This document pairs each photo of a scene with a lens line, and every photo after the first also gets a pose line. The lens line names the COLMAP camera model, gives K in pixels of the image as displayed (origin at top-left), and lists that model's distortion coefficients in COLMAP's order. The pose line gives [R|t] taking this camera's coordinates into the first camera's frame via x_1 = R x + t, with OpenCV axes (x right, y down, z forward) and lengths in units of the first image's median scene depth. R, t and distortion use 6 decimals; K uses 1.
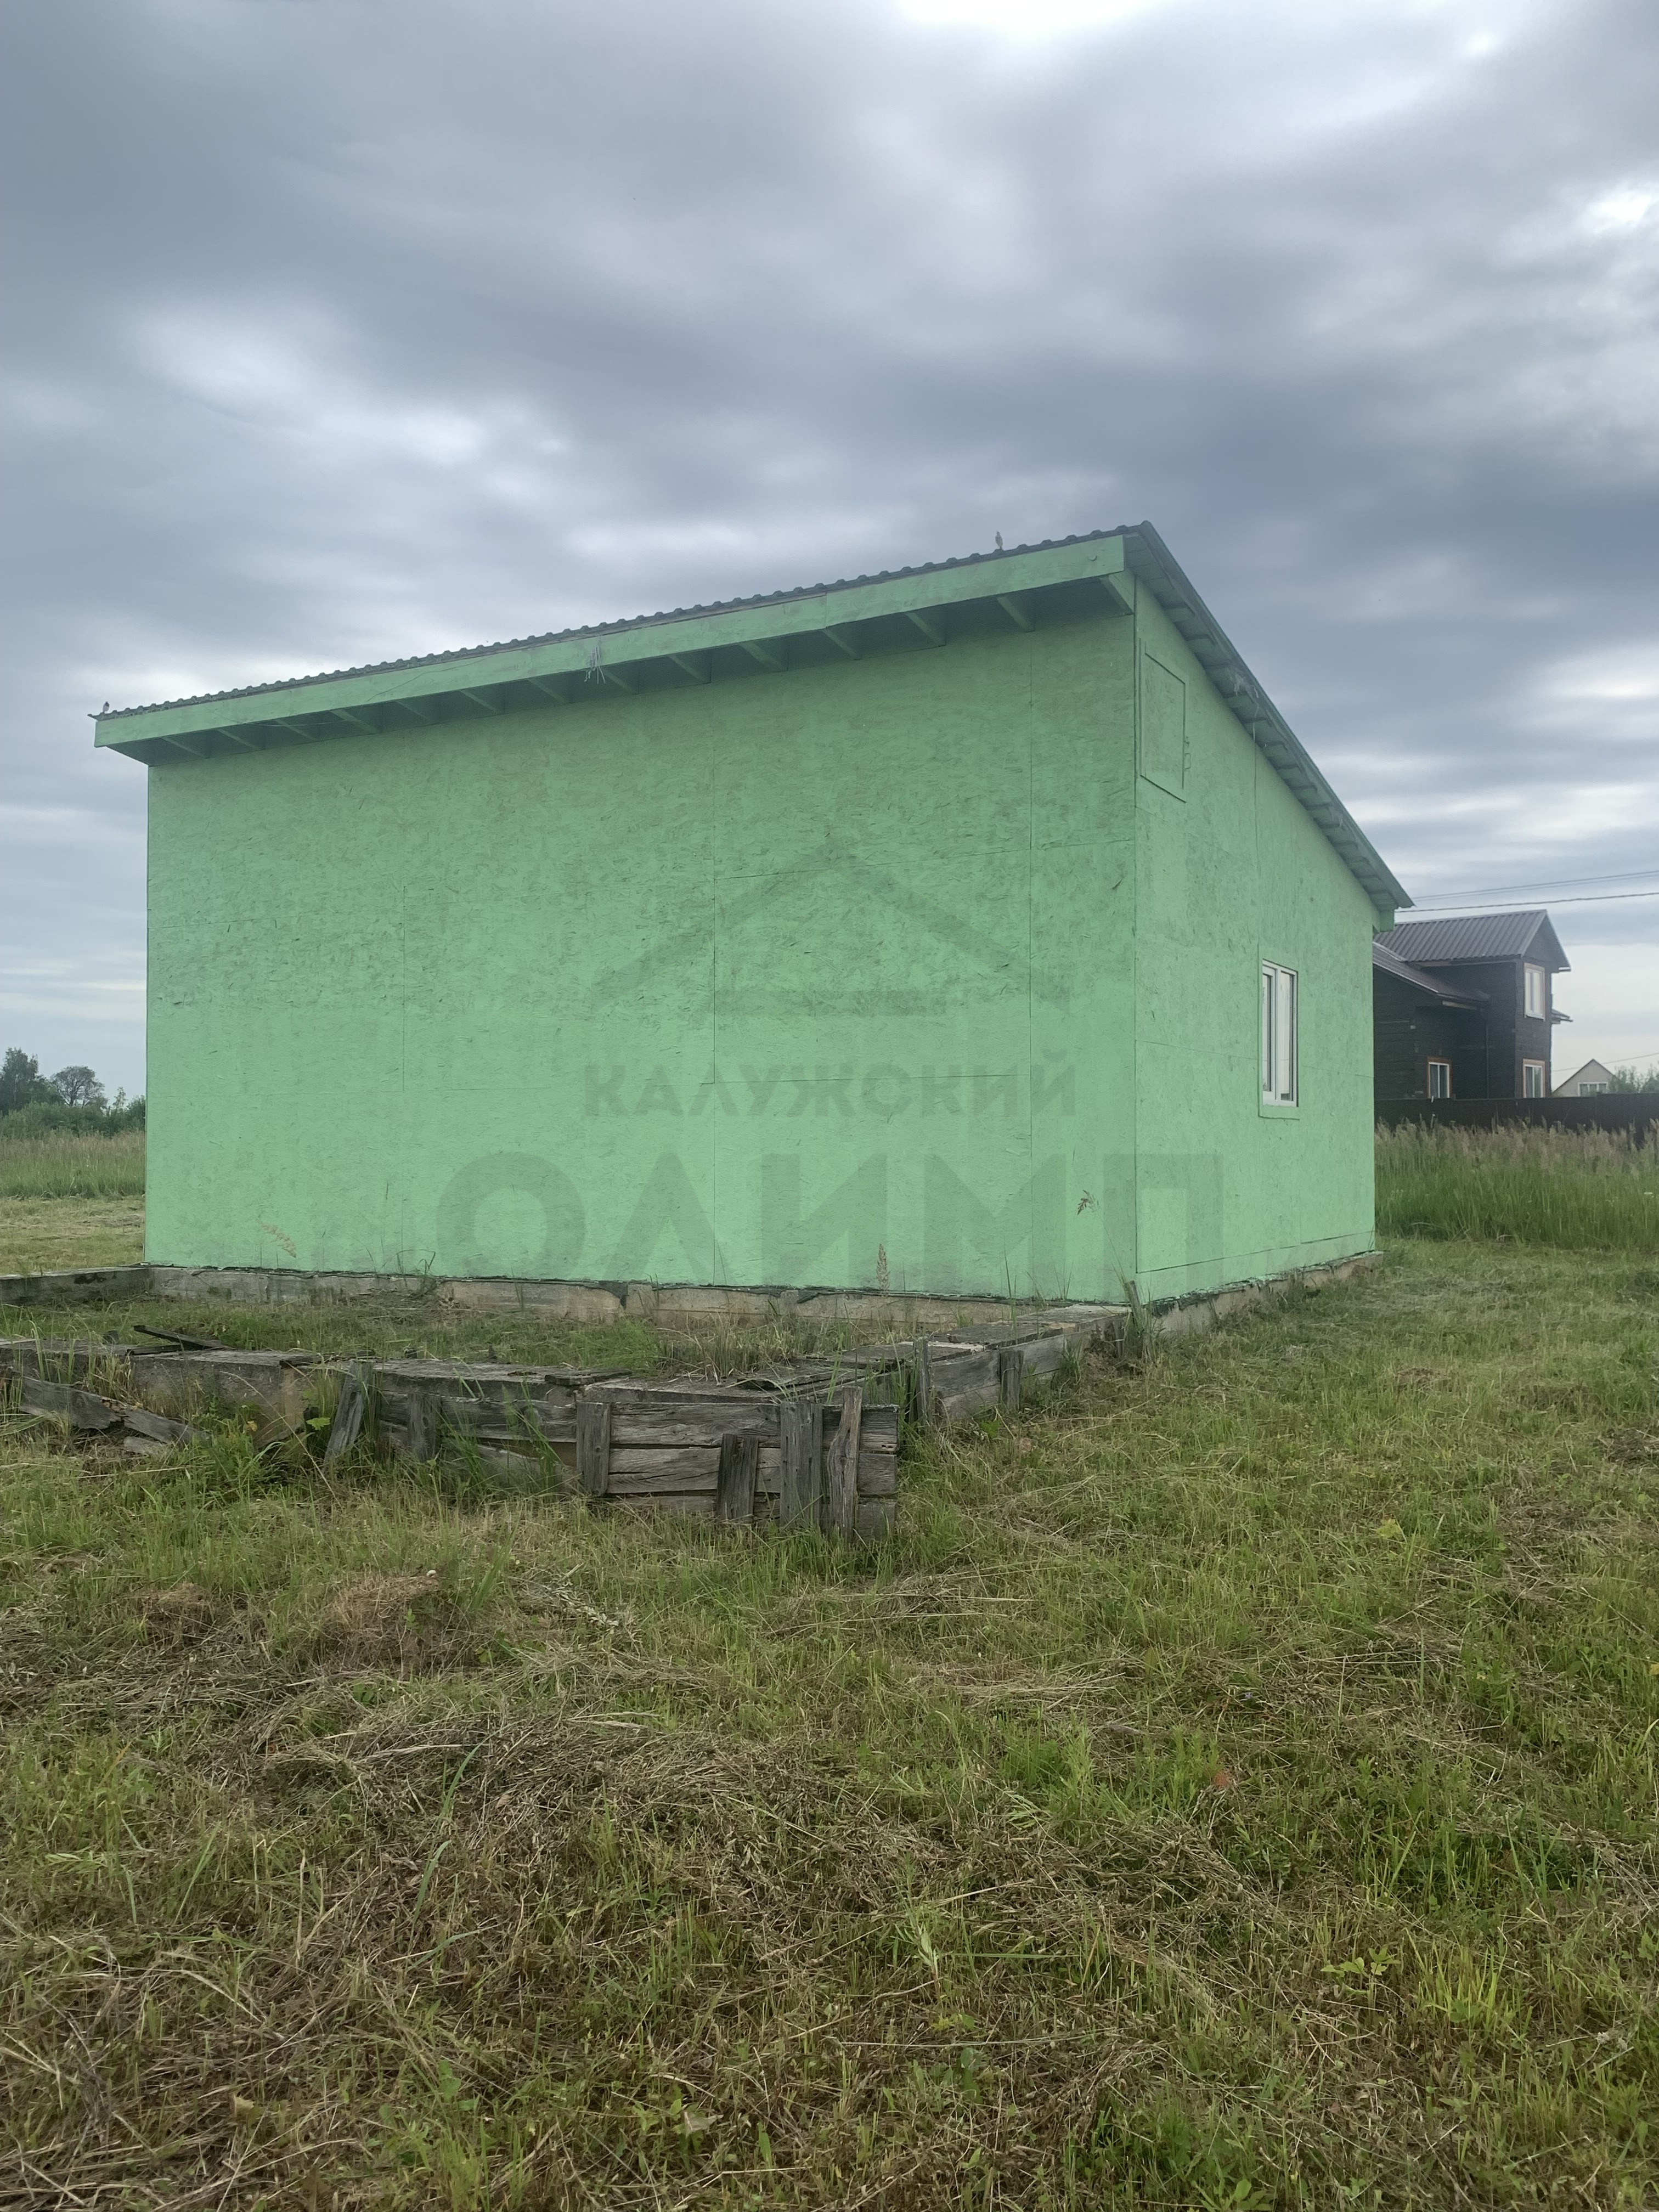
lens RADIAL K [[1718.9, 0, 854.3], [0, 1718.9, 1118.3], [0, 0, 1]] dist [0.053868, -0.056827]
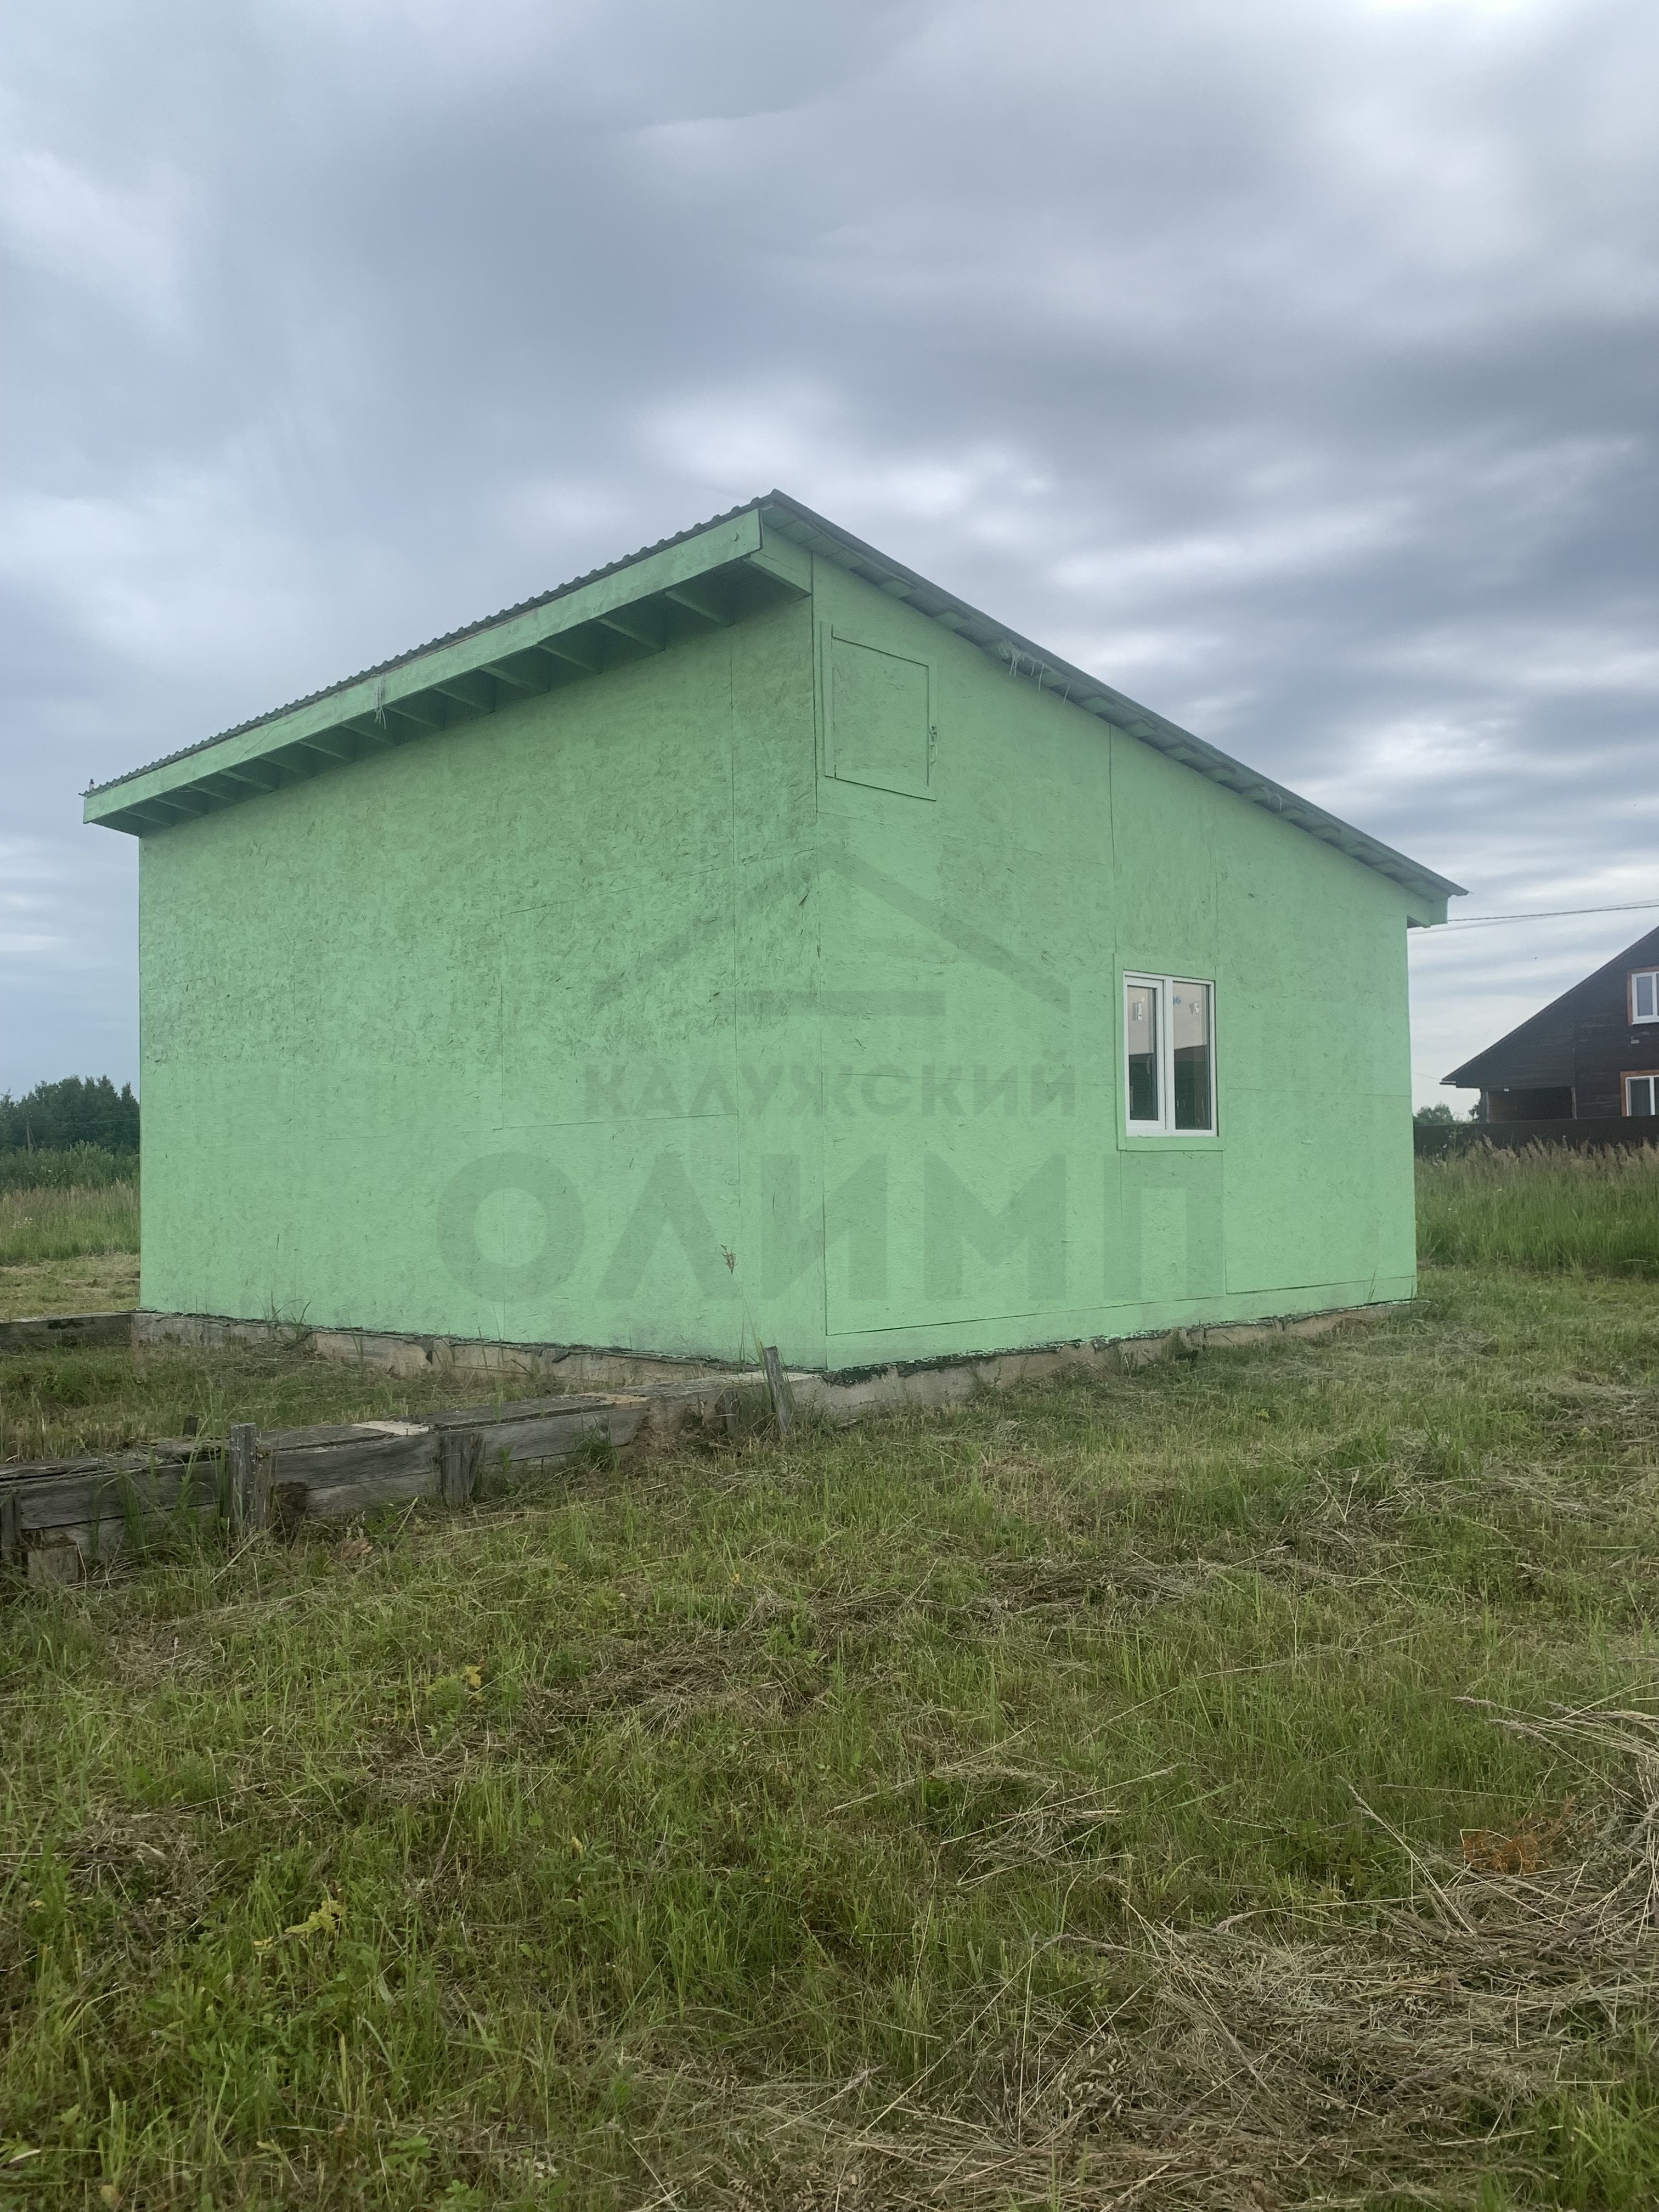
lens RADIAL K [[1718.9, 0, 832.2], [0, 1718.9, 1120.8], [0, 0, 1]] dist [0.053868, -0.056827]
pose [[0.961527, -0.023086, -0.273737, 0.356090], [0.018665, 0.999650, -0.018743, -0.003454], [0.274074, 0.012912, 0.961622, 0.130703]]
